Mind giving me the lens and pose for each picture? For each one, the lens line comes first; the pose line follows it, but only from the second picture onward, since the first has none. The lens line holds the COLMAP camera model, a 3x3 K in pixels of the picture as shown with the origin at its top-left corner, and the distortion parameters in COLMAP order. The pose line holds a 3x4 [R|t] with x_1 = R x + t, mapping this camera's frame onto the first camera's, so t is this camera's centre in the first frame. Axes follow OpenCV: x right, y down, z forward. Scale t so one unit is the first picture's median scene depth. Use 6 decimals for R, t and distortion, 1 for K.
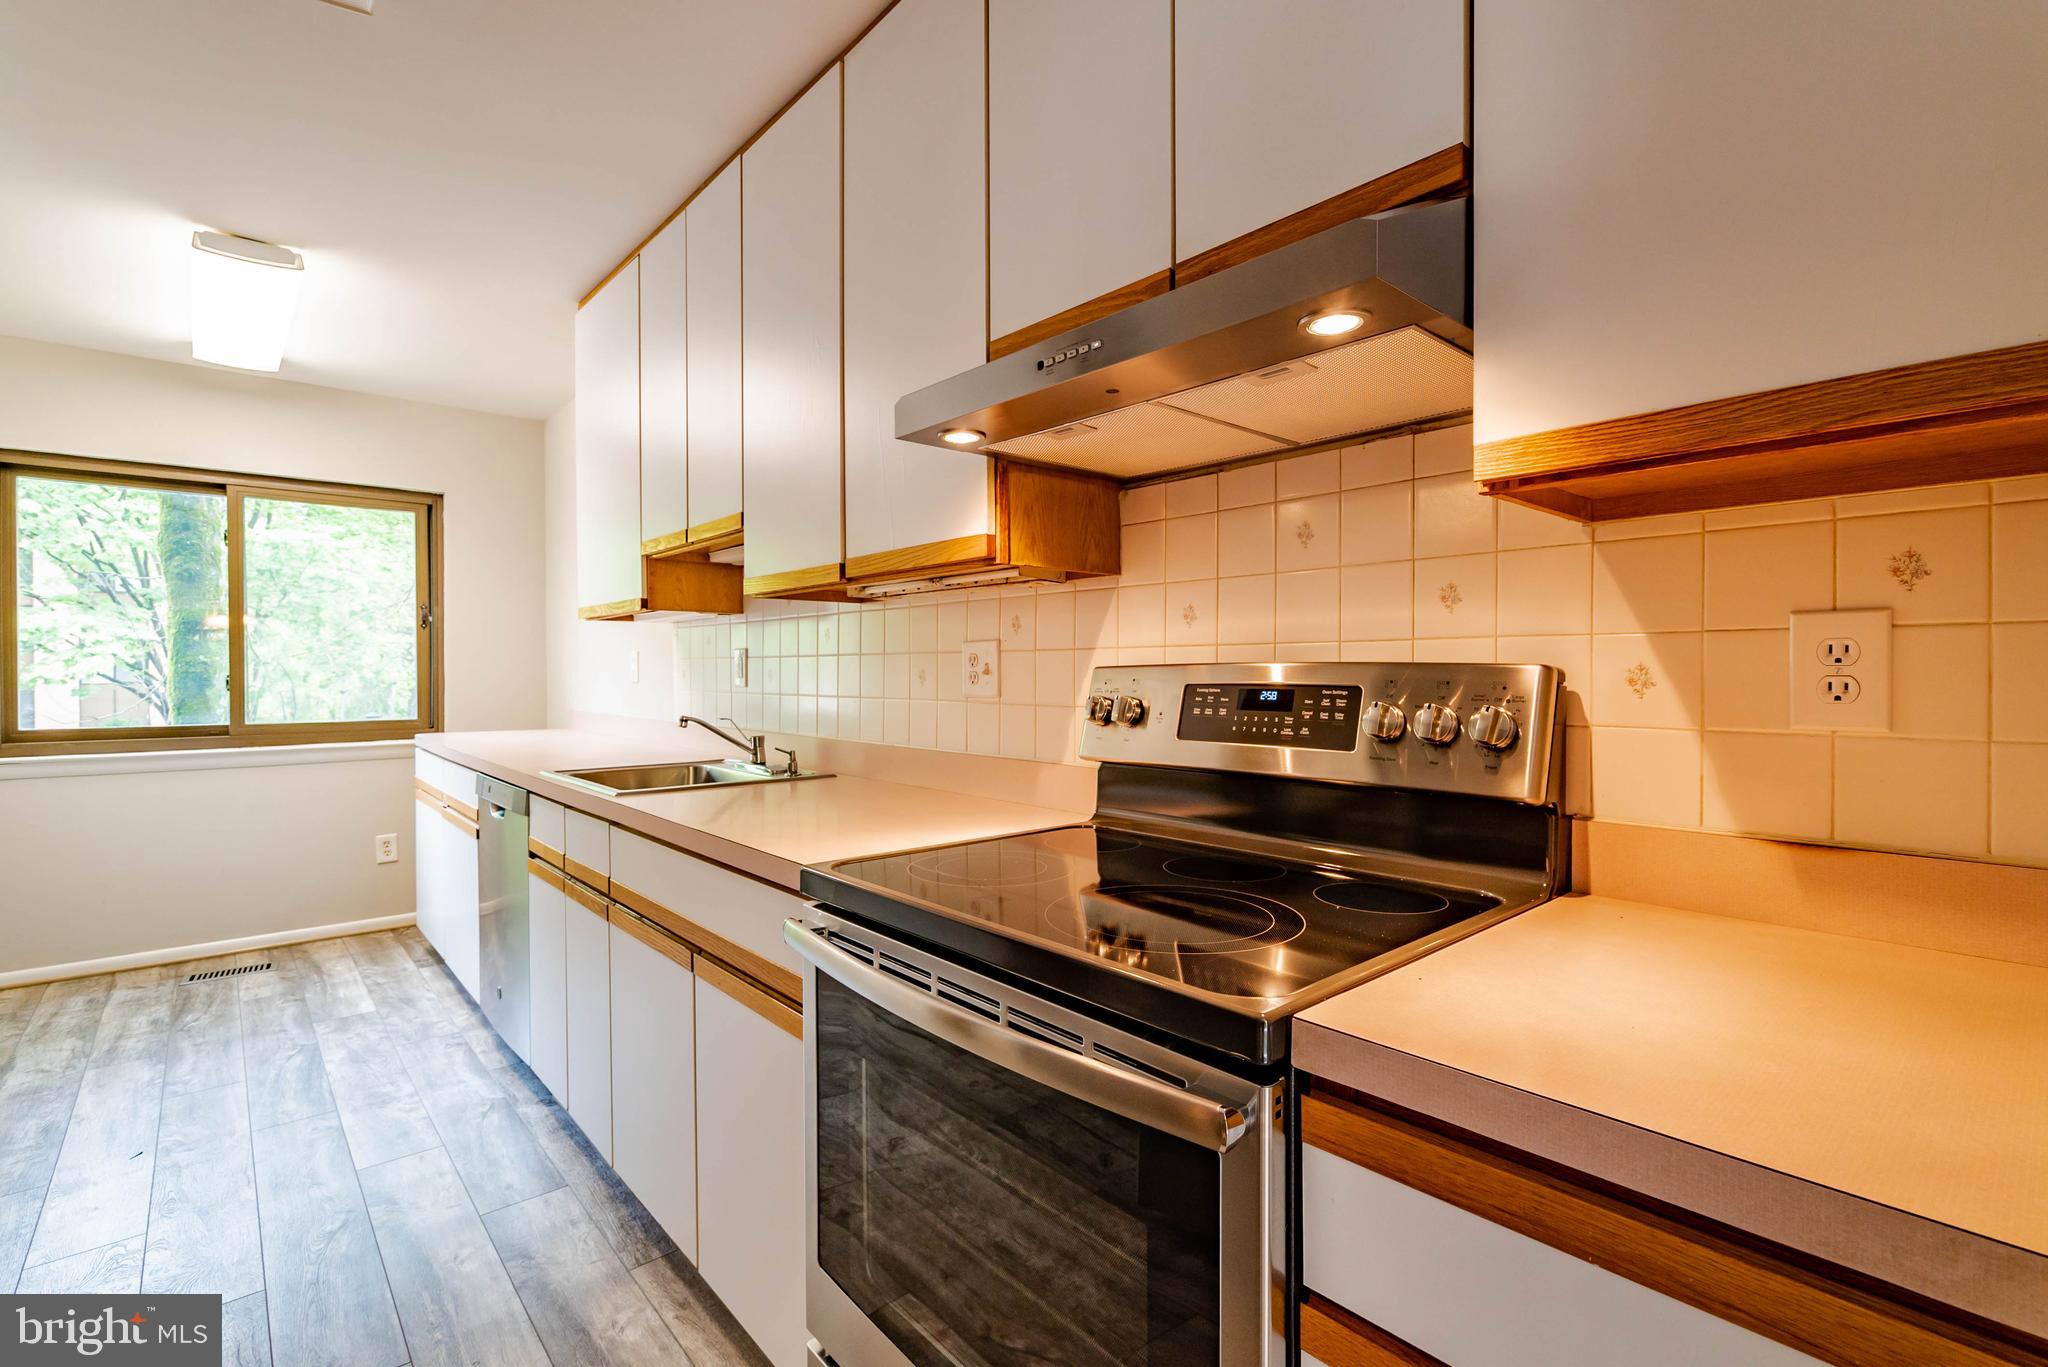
lens RADIAL K [[929.1, 0, 1017.1], [0, 929.1, 689.7], [0, 0, 1]] dist [-0.007280, 0.001711]
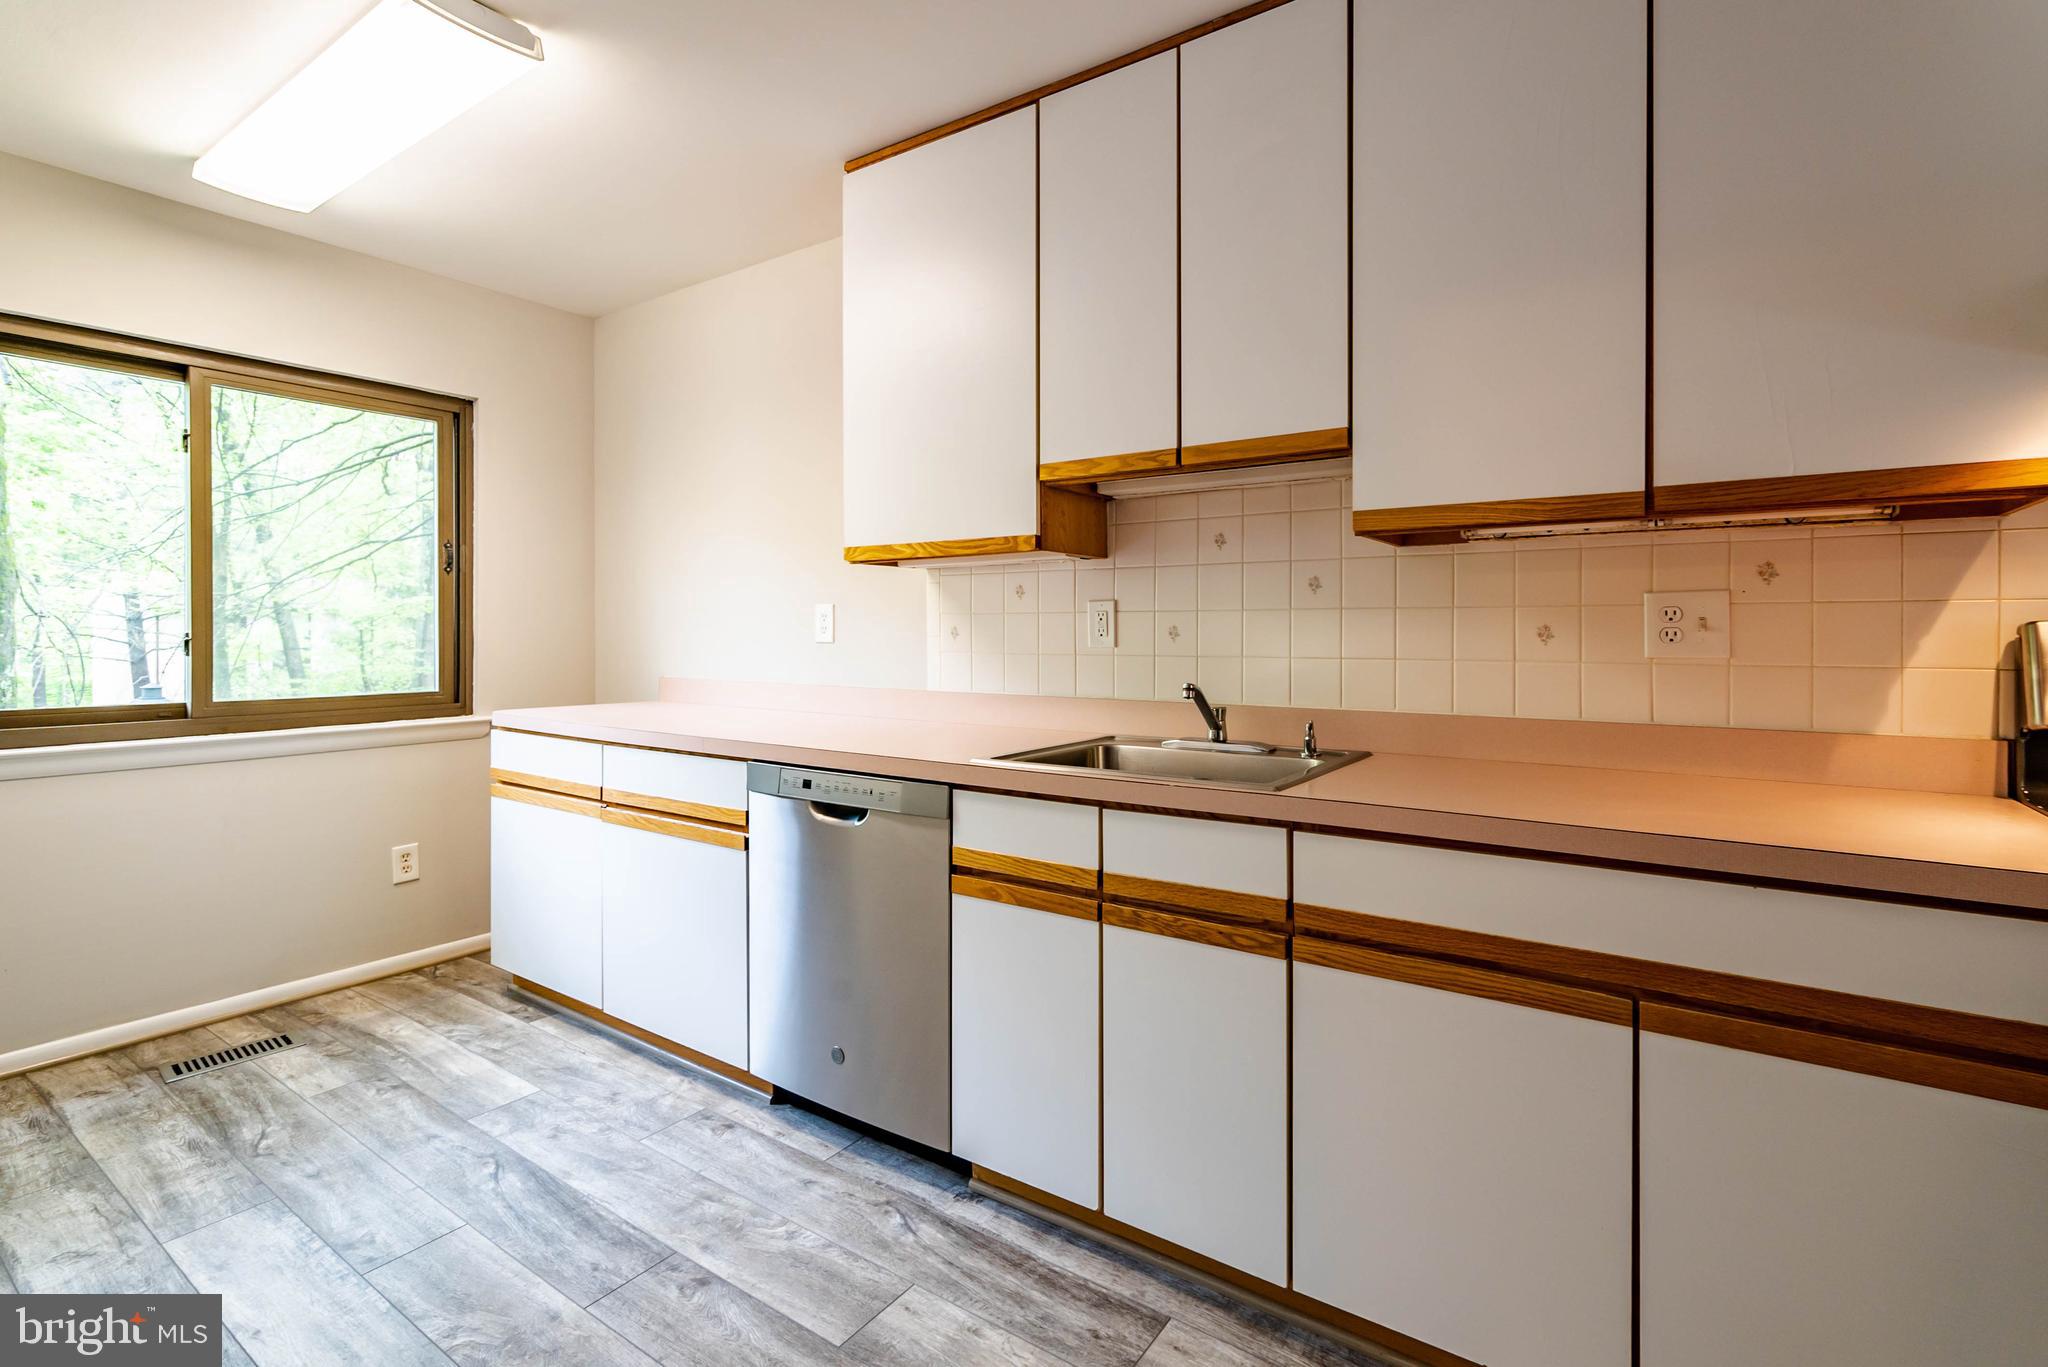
lens RADIAL K [[929.1, 0, 1034.9], [0, 929.1, 643.5], [0, 0, 1]] dist [-0.007280, 0.001711]
pose [[0.970142, -0.000119, 0.242537, -0.490264], [0.002575, 0.999949, -0.009809, 0.001300], [-0.242524, 0.010141, 0.970092, 0.190290]]
